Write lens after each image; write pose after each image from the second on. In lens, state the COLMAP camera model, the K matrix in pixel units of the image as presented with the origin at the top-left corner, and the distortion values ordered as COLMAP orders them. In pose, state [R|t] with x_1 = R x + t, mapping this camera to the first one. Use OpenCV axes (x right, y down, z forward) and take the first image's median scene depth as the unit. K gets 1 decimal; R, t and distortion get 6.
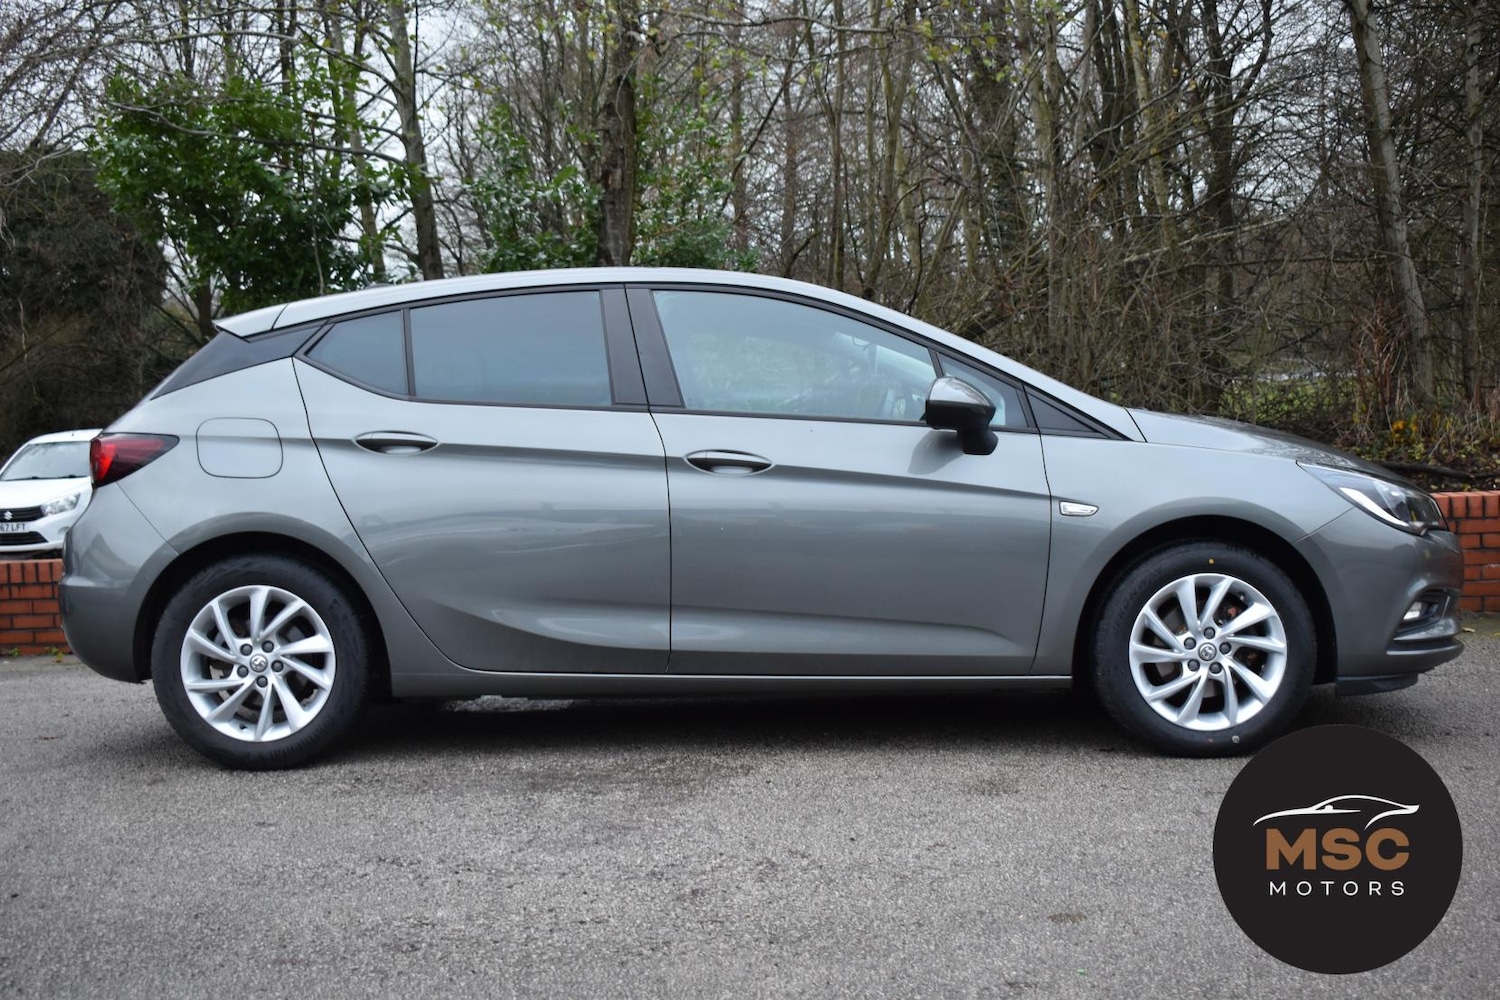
lens RADIAL K [[1852.7, 0, 750.0], [0, 1852.7, 500.0], [0, 0, 1]] dist [-0.061703, 0.033144]
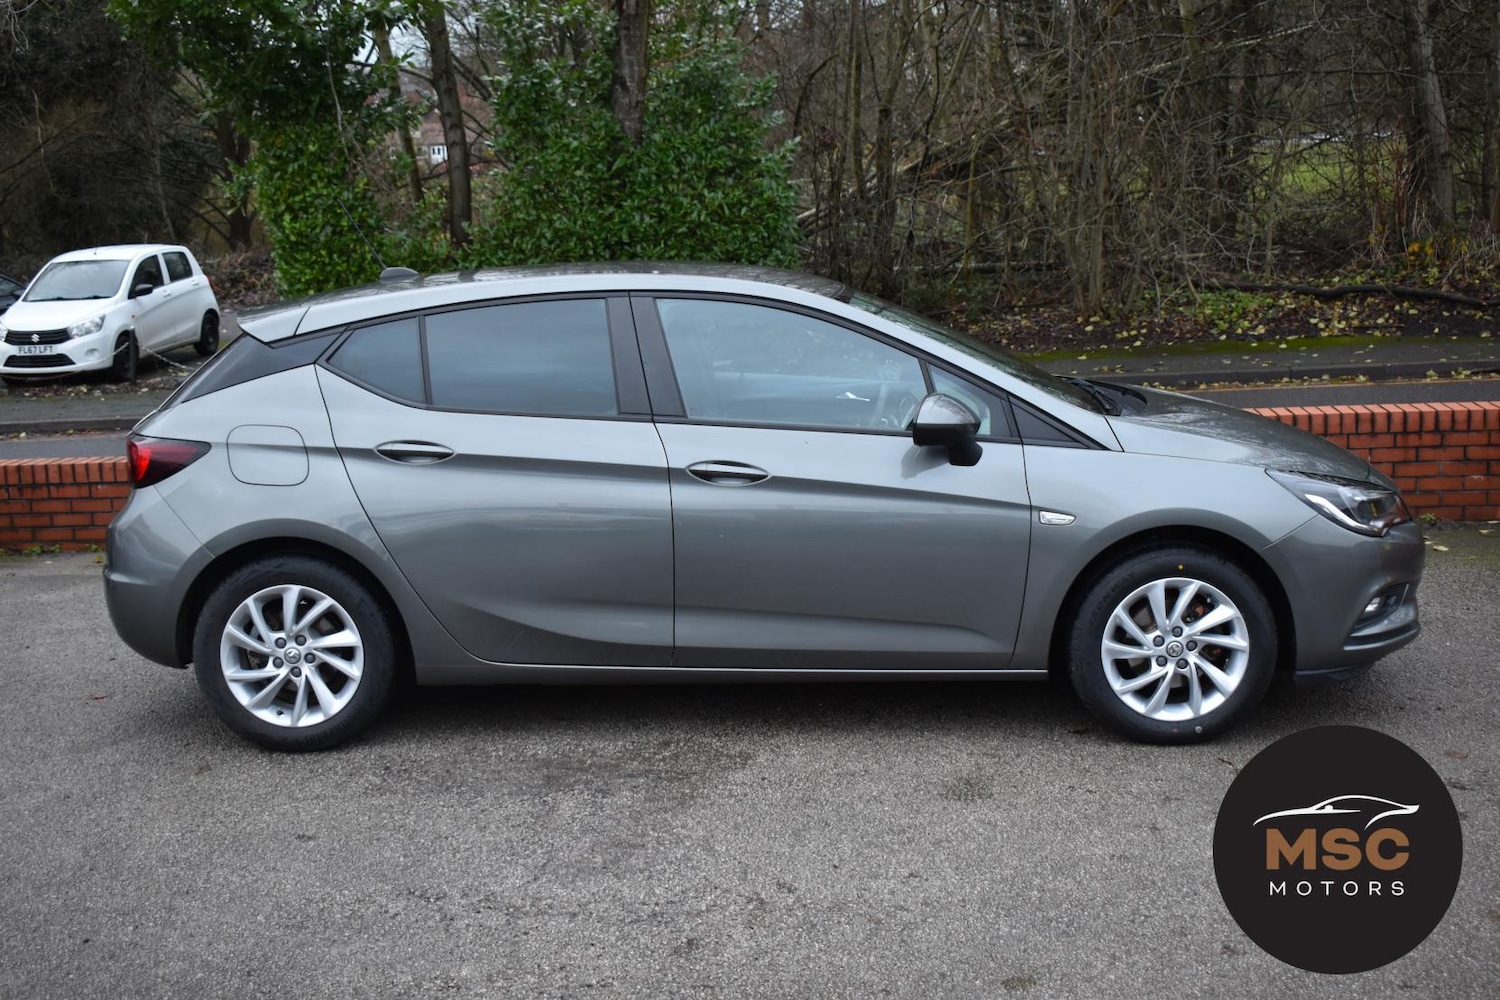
lens RADIAL K [[1852.7, 0, 750.0], [0, 1852.7, 500.0], [0, 0, 1]] dist [-0.061703, 0.033144]
pose [[0.999926, 0.001343, -0.012078, 0.013877], [0.000254, 0.991338, 0.131331, -0.142932], [0.012150, -0.131325, 0.991265, -0.053978]]
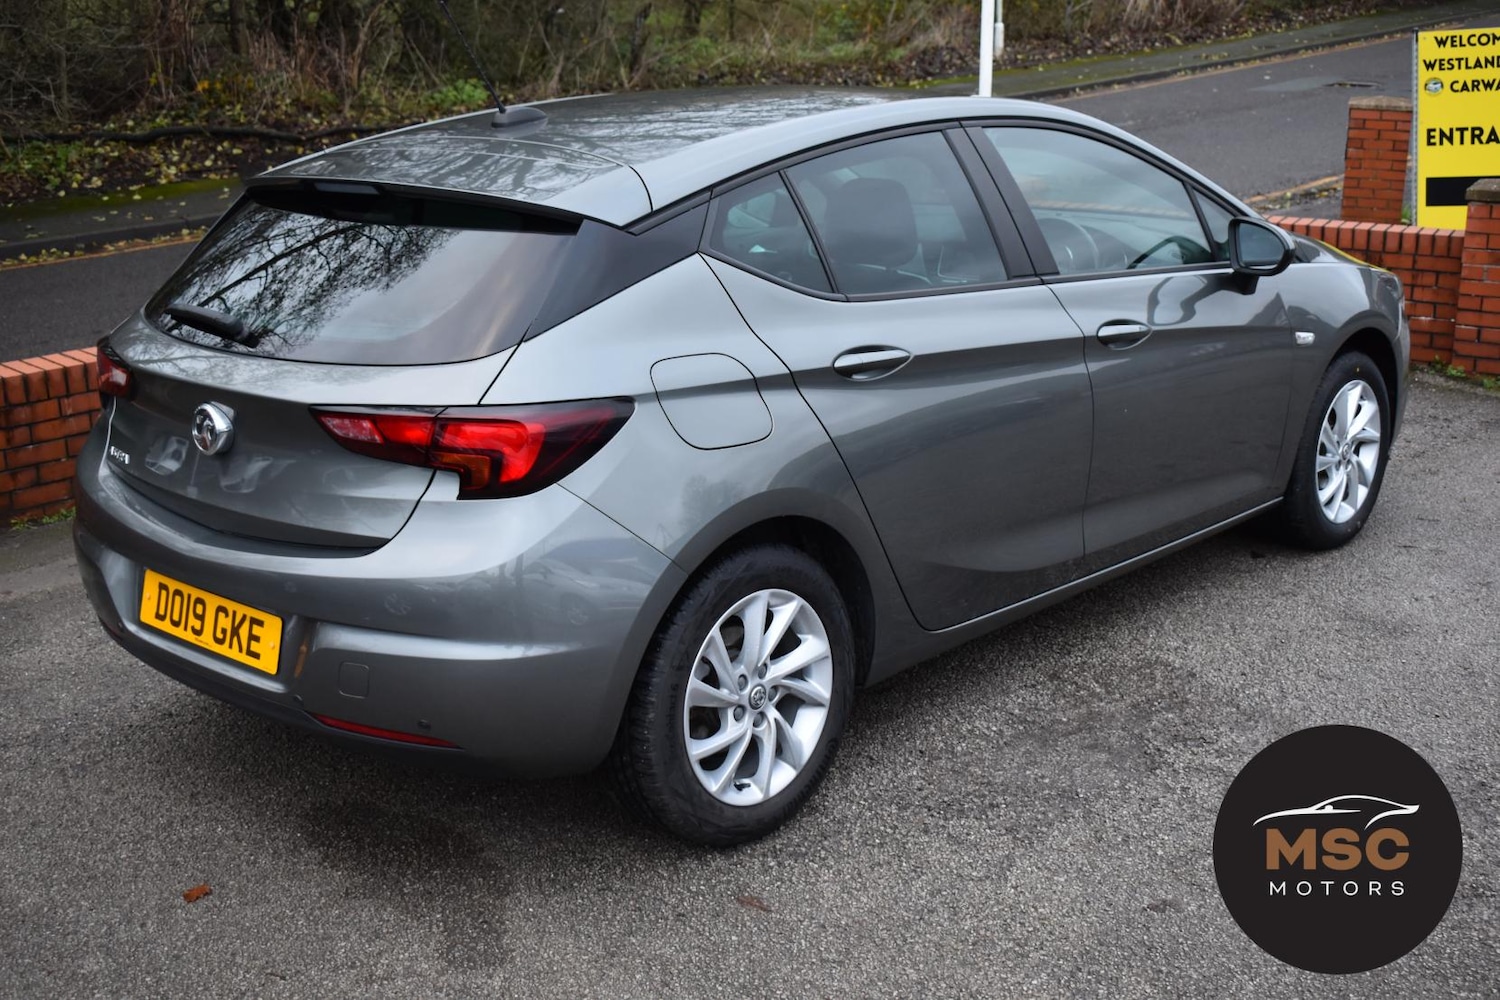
lens RADIAL K [[1855.4, 0, 715.2], [0, 1855.4, 503.3], [0, 0, 1]] dist [-0.048239, 0.007823]
pose [[0.675882, -0.190658, 0.711922, -0.771779], [0.035919, 0.973334, 0.226565, -0.146245], [-0.736134, -0.127560, 0.664707, 0.544235]]
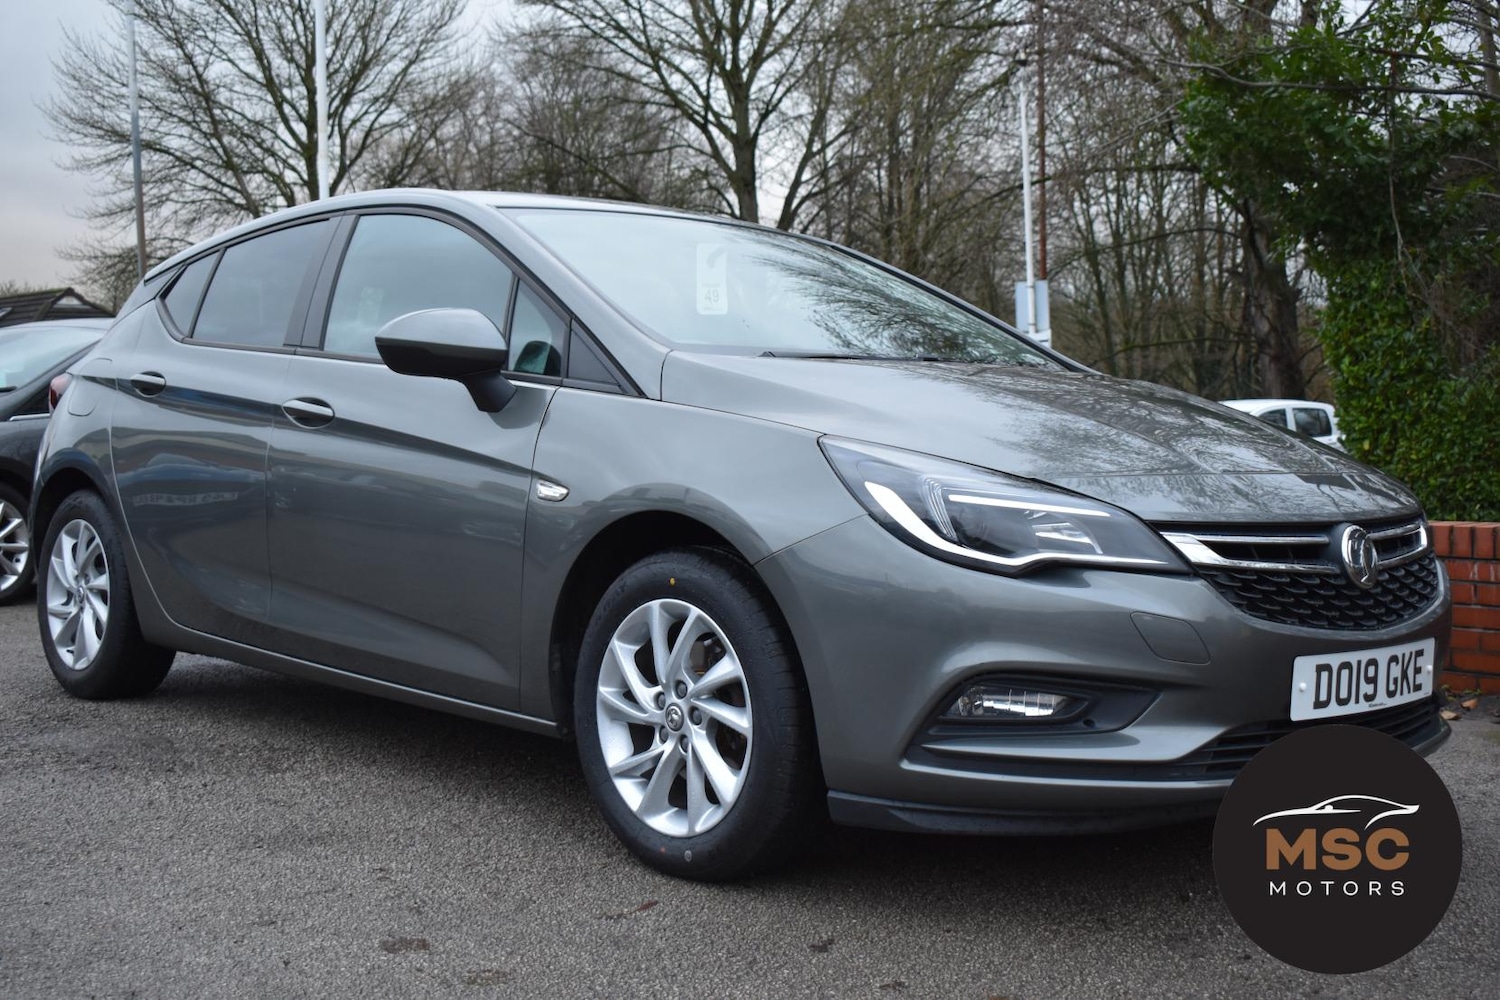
lens RADIAL K [[1831.6, 0, 719.9], [0, 1831.6, 503.8], [0, 0, 1]] dist [-0.048302, 0.004666]
pose [[0.679122, 0.064711, -0.731167, 0.729392], [-0.053936, 0.997813, 0.038214, -0.020402], [0.732041, 0.013484, 0.681127, 0.554543]]
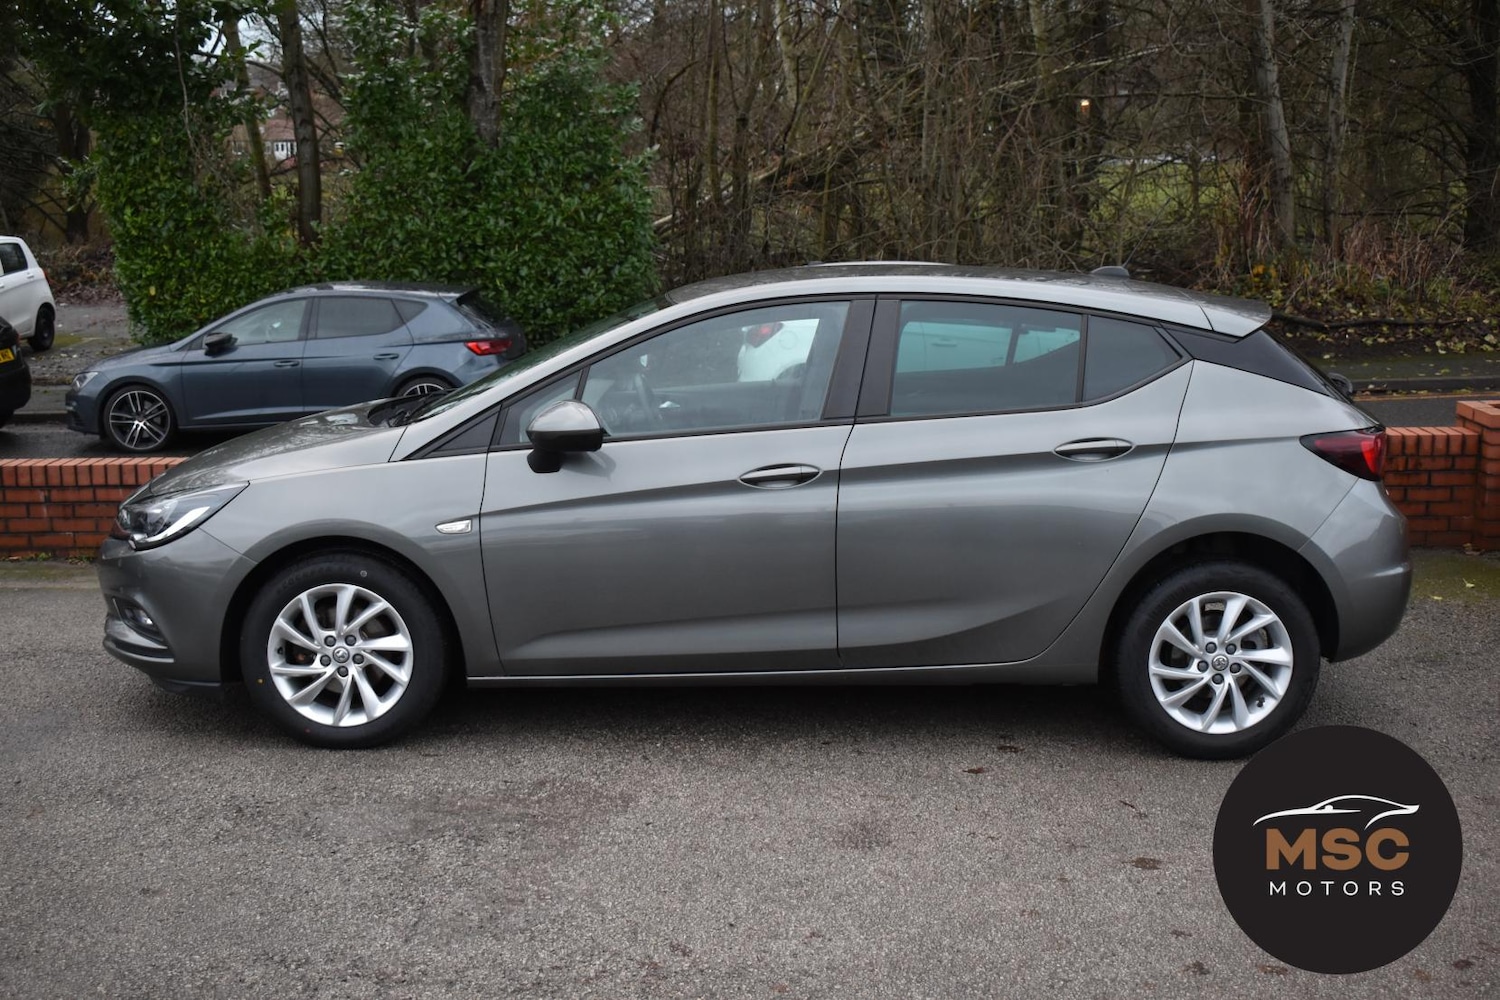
lens RADIAL K [[1830.4, 0, 750.0], [0, 1830.4, 500.0], [0, 0, 1]] dist [-0.052598, -0.000519]
pose [[0.997042, 0.015335, 0.075315, -0.011670], [-0.024944, 0.991414, 0.128357, -0.145778], [-0.072700, -0.129856, 0.988864, 0.018253]]
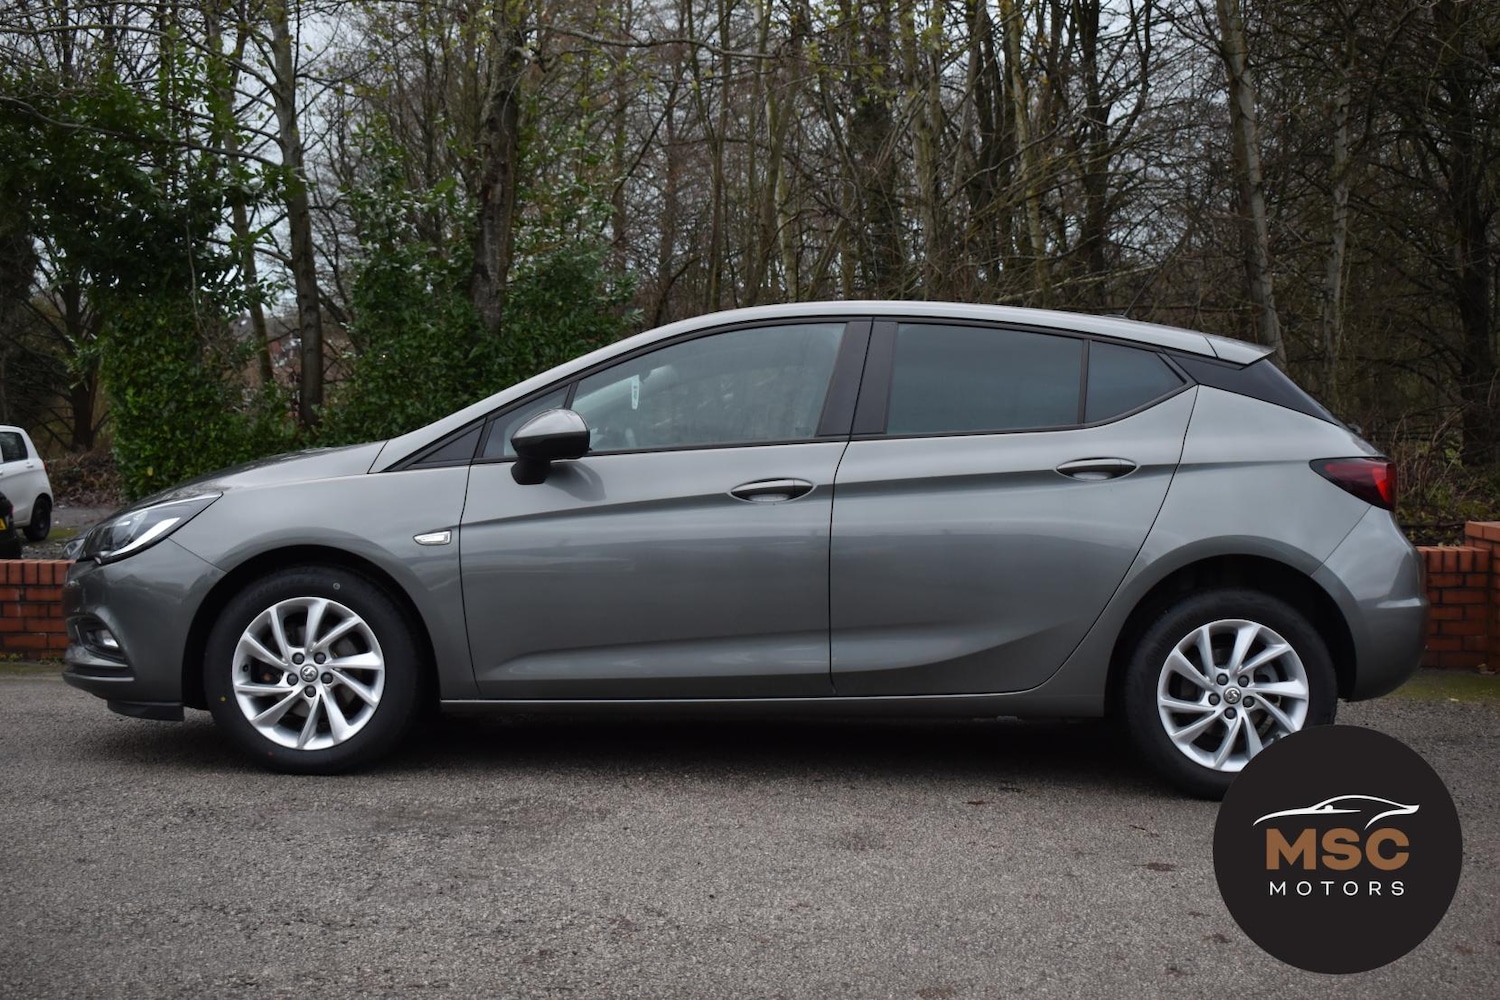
lens RADIAL K [[1830.4, 0, 750.0], [0, 1830.4, 500.0], [0, 0, 1]] dist [-0.052598, -0.000519]
pose [[0.996628, 0.039881, 0.071708, -0.000415], [-0.039041, 0.999152, -0.013081, -0.007005], [-0.072169, 0.010238, 0.997340, 0.046995]]
